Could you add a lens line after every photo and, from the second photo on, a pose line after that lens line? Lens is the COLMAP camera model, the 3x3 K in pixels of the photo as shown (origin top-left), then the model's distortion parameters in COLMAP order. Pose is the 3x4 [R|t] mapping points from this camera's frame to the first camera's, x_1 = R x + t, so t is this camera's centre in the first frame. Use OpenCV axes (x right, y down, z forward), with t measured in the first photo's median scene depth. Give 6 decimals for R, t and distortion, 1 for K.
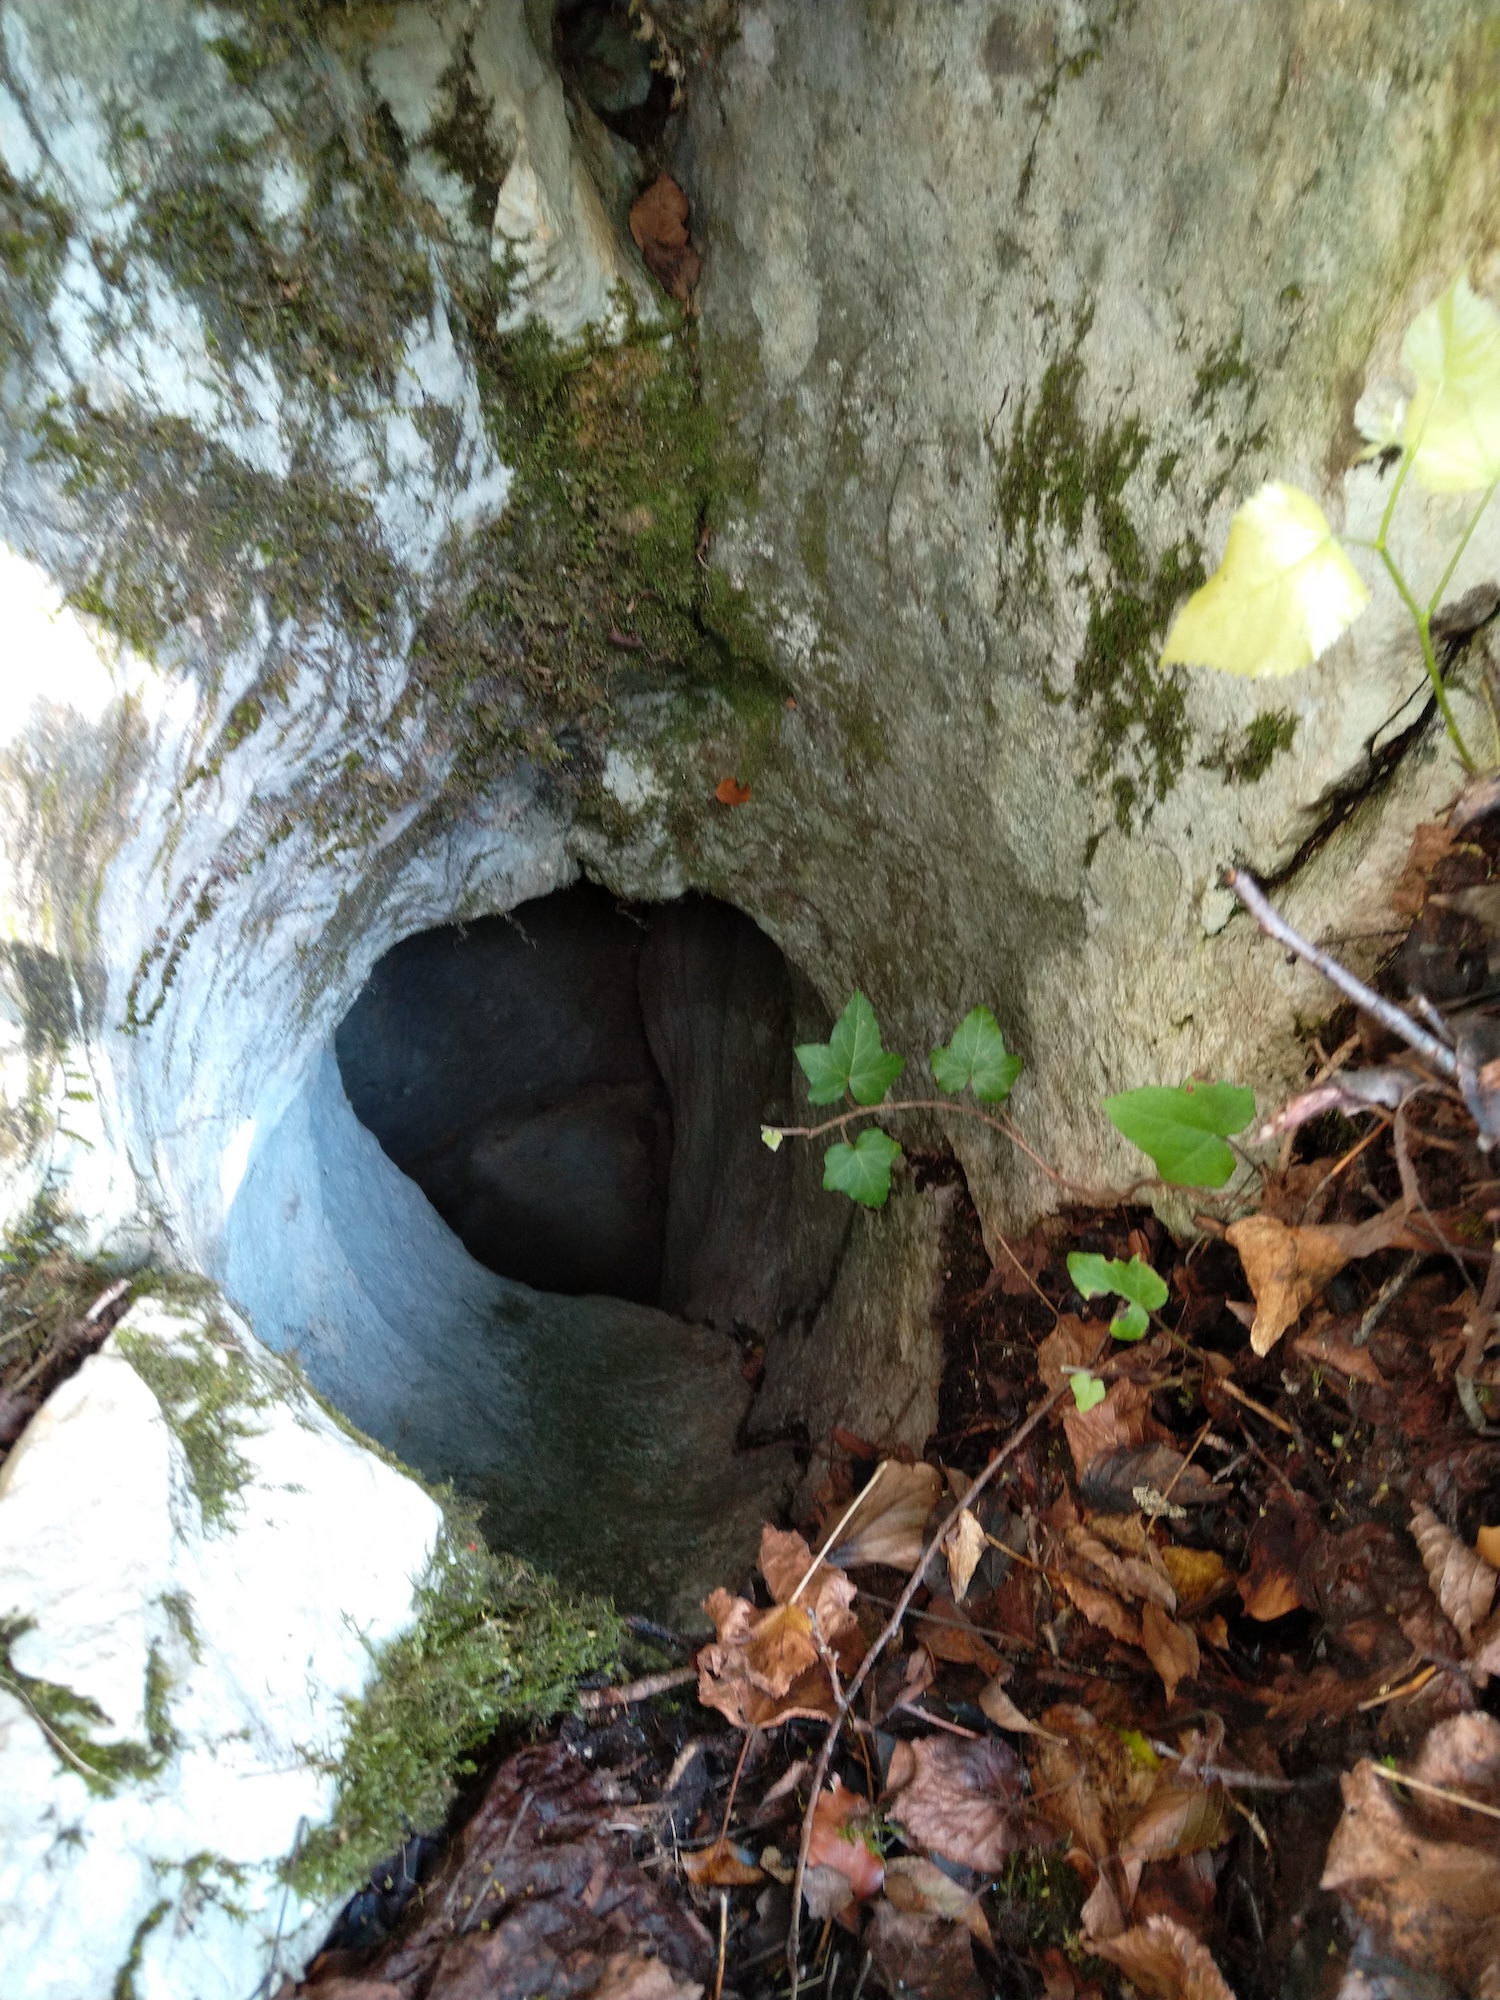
lens RADIAL K [[1525.3, 0, 743.5], [0, 1525.3, 1005.1], [0, 0, 1]] dist [0.046273, -0.063477]
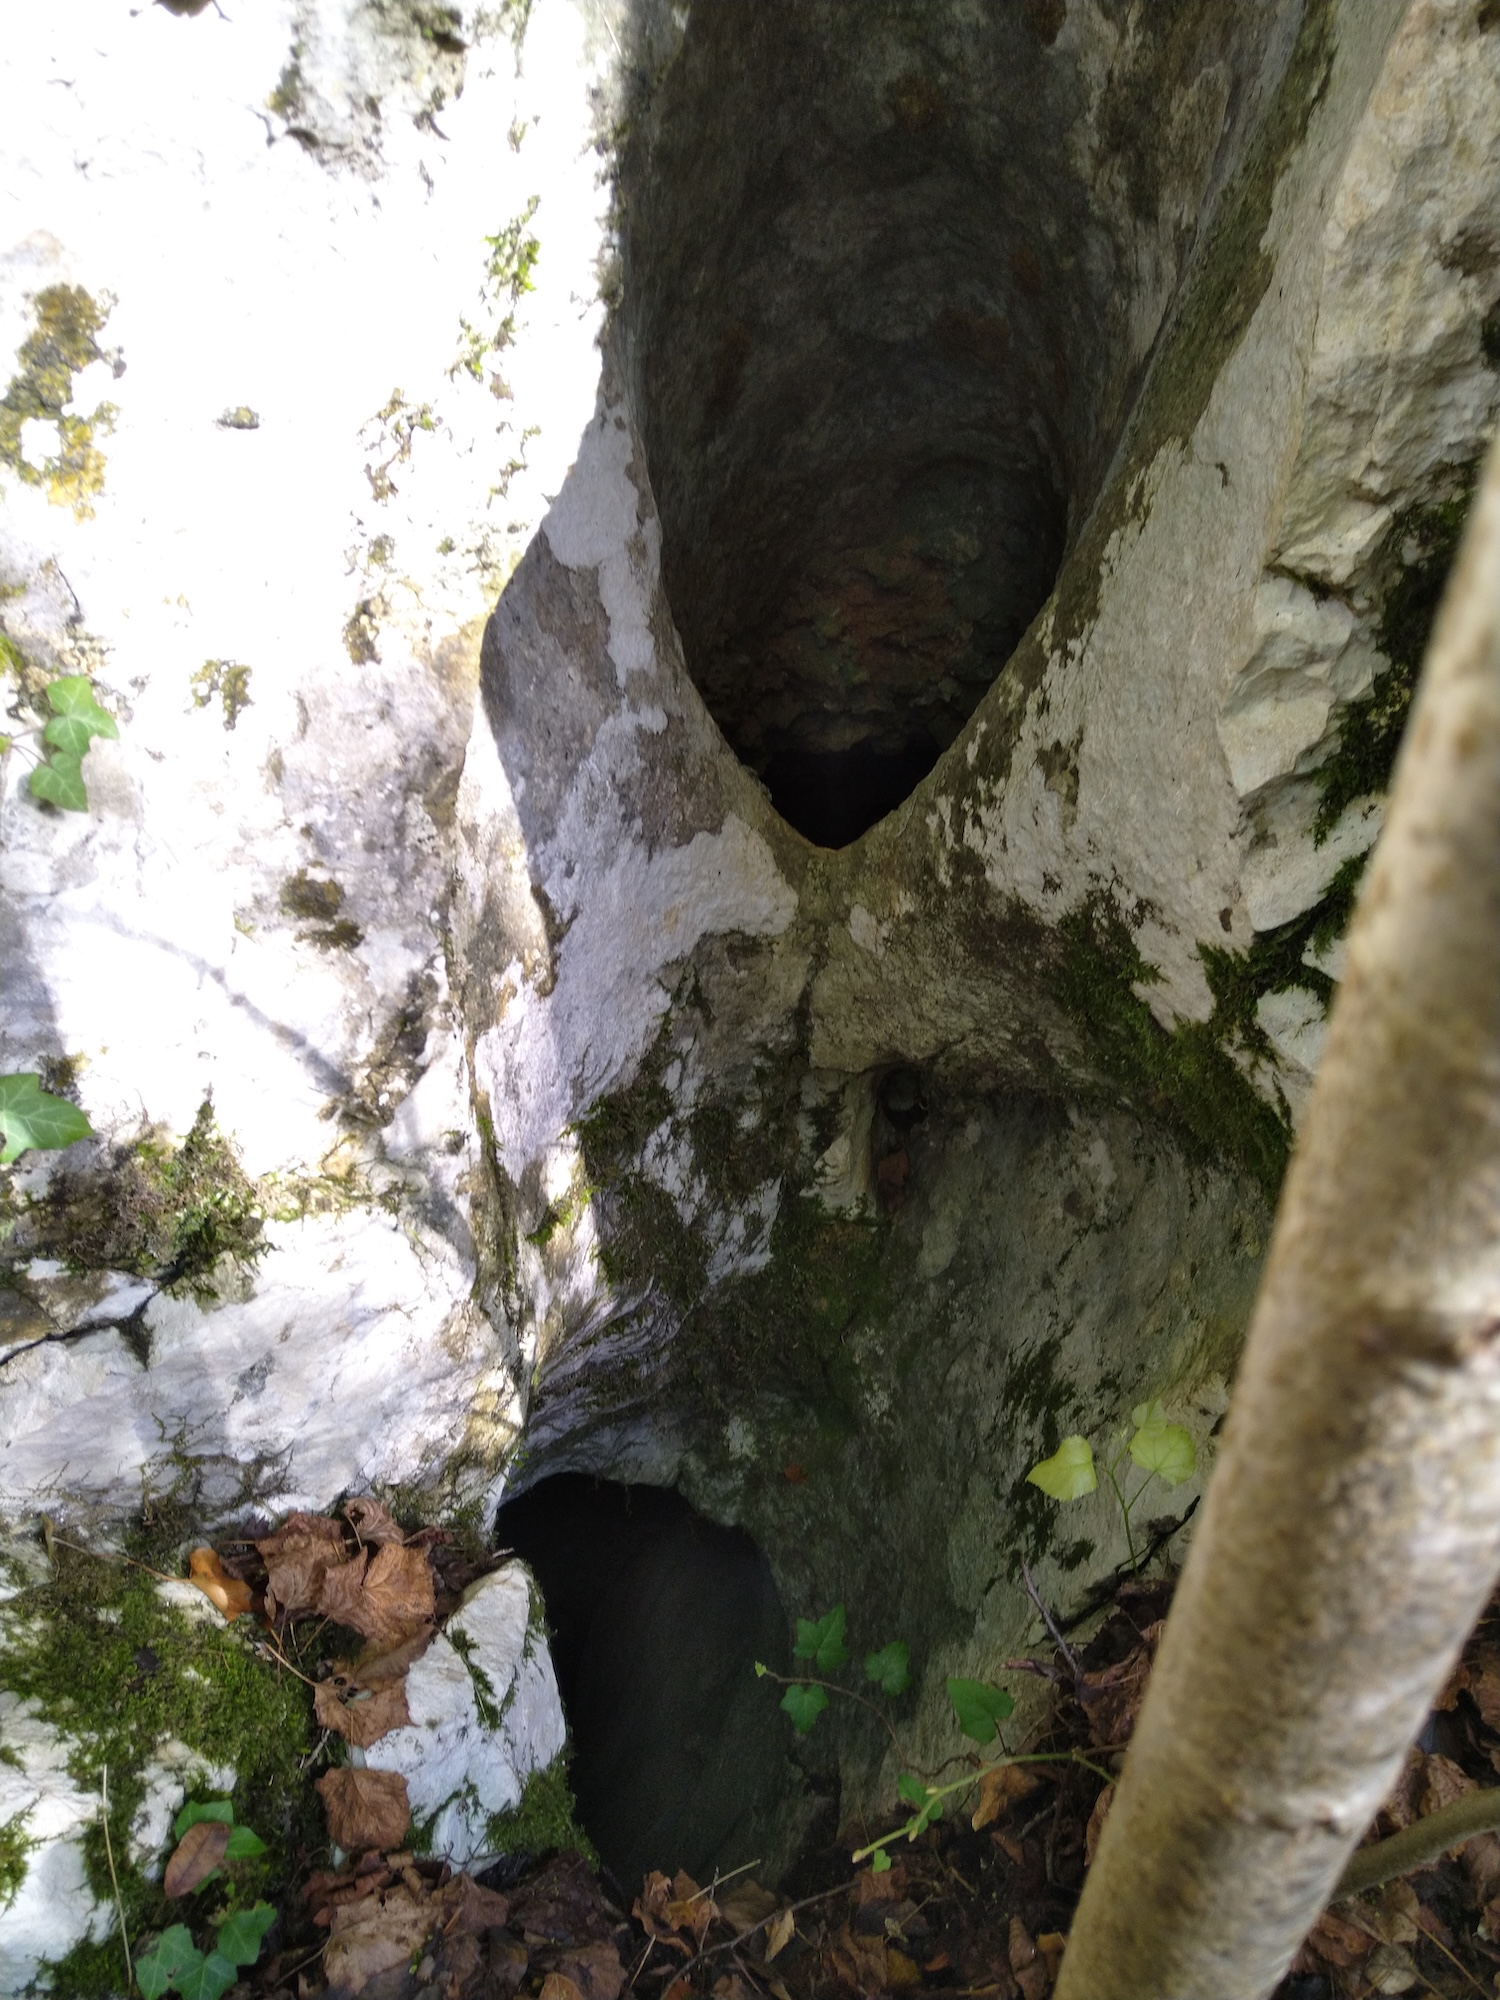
lens RADIAL K [[1525.3, 0, 749.9], [0, 1525.3, 999.1], [0, 0, 1]] dist [0.046273, -0.063477]
pose [[0.908065, 0.404507, -0.108589, -0.123255], [-0.410141, 0.806290, -0.426239, 0.250131], [-0.084862, 0.431590, 0.898069, -0.985265]]
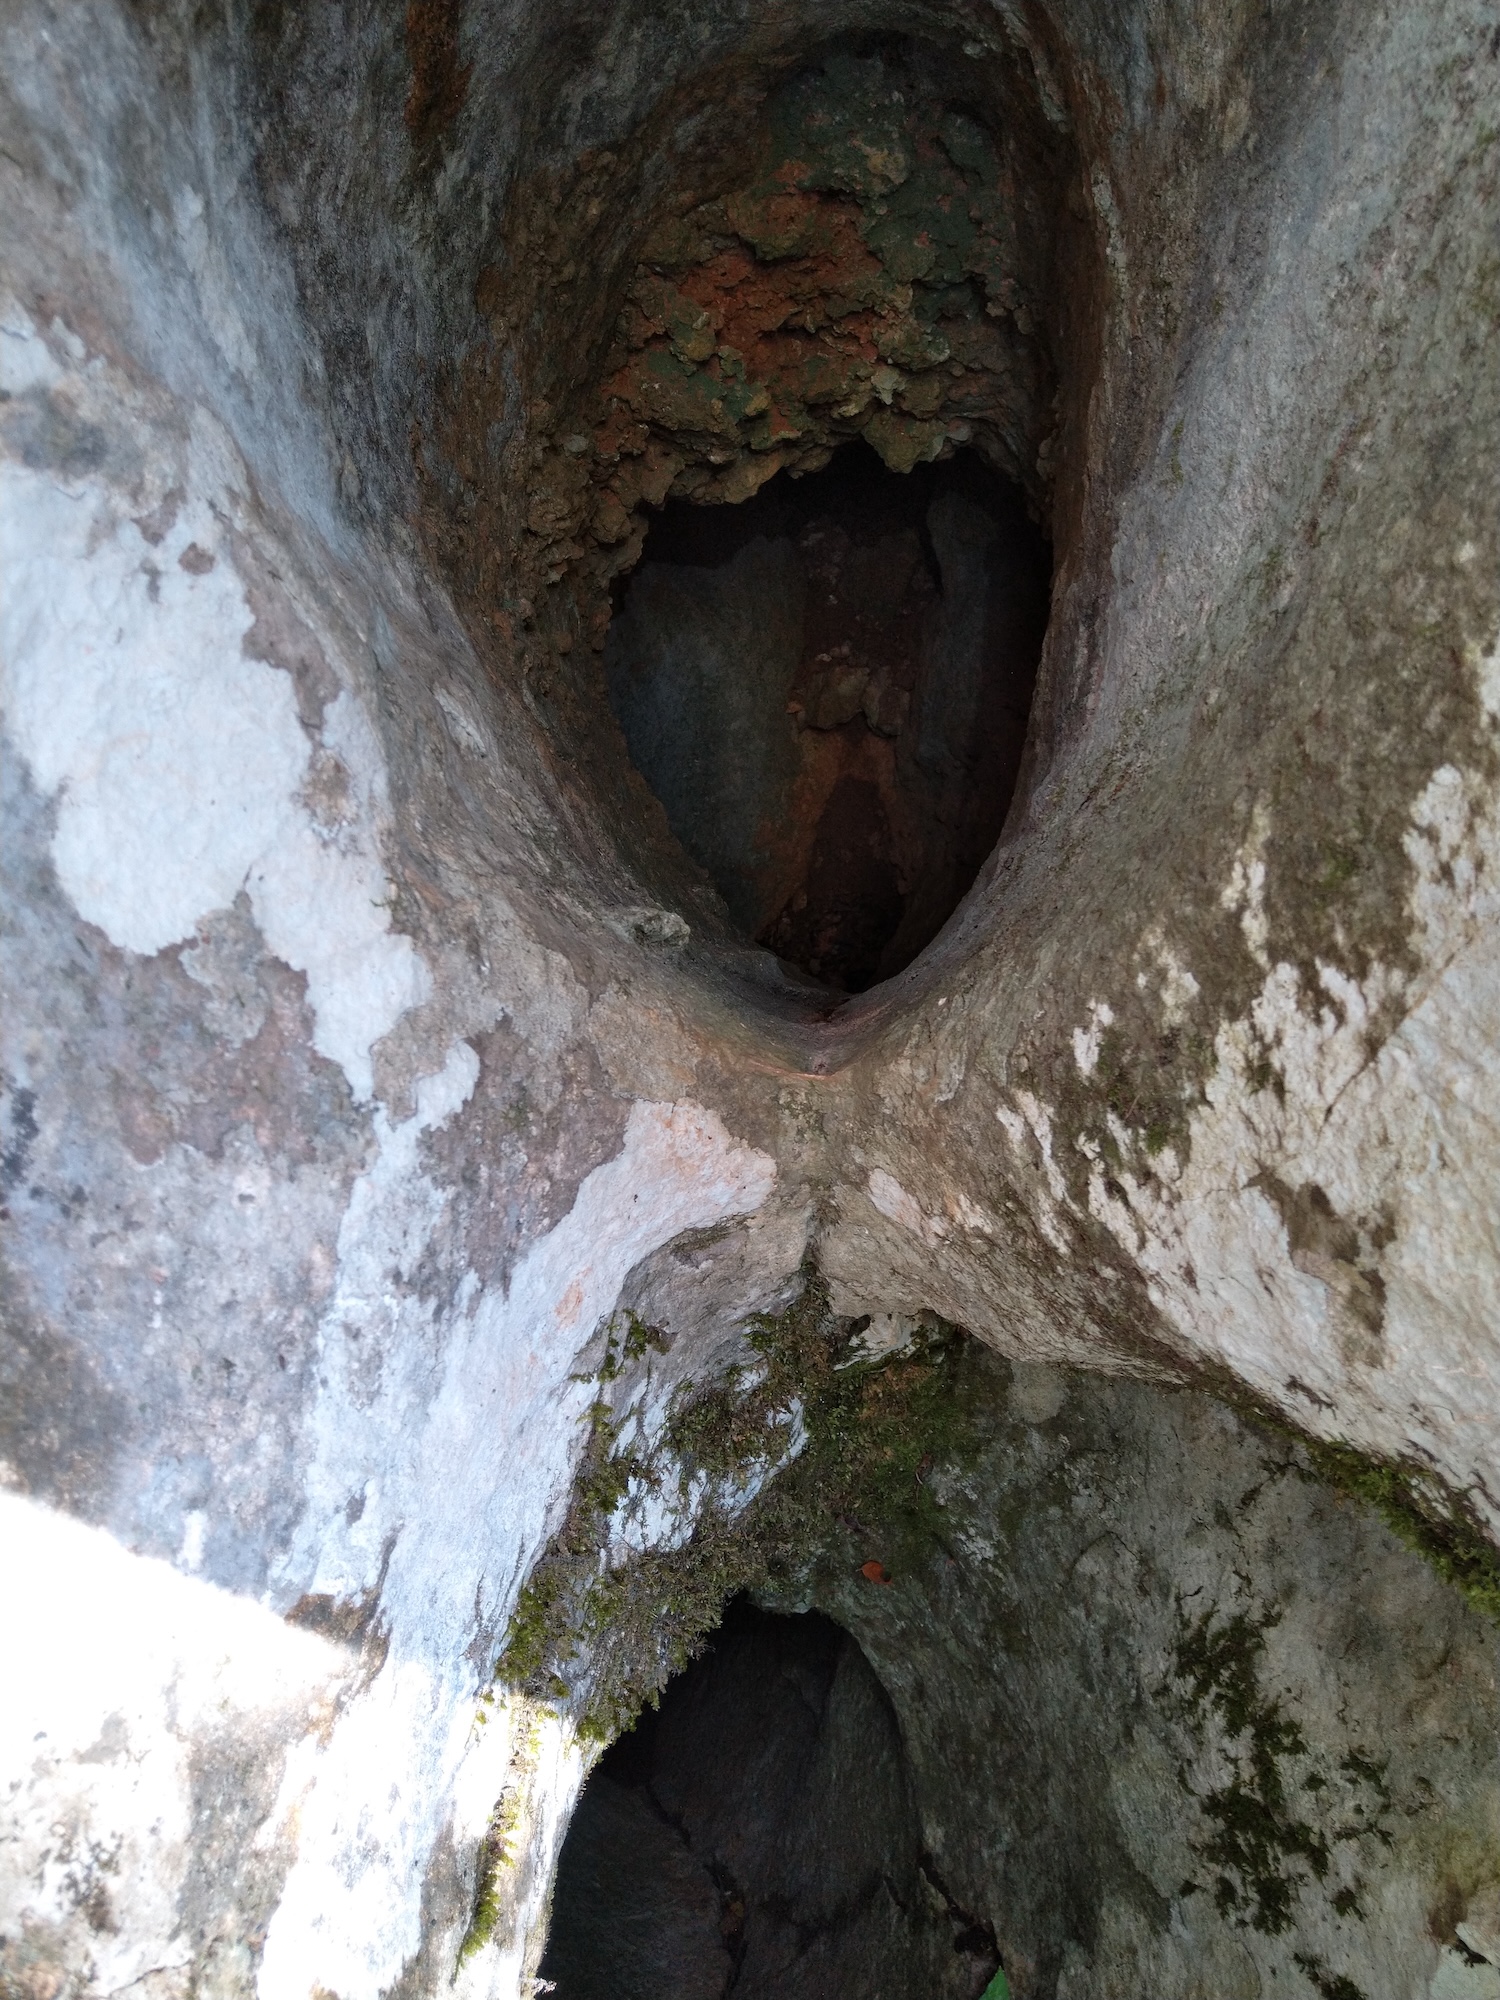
lens RADIAL K [[1525.3, 0, 754.6], [0, 1525.3, 989.9], [0, 0, 1]] dist [0.046273, -0.063477]
pose [[0.972094, 0.232382, 0.032116, -0.405970], [-0.226482, 0.965340, -0.129713, -0.662364], [-0.061146, 0.118820, 0.991031, -0.448725]]
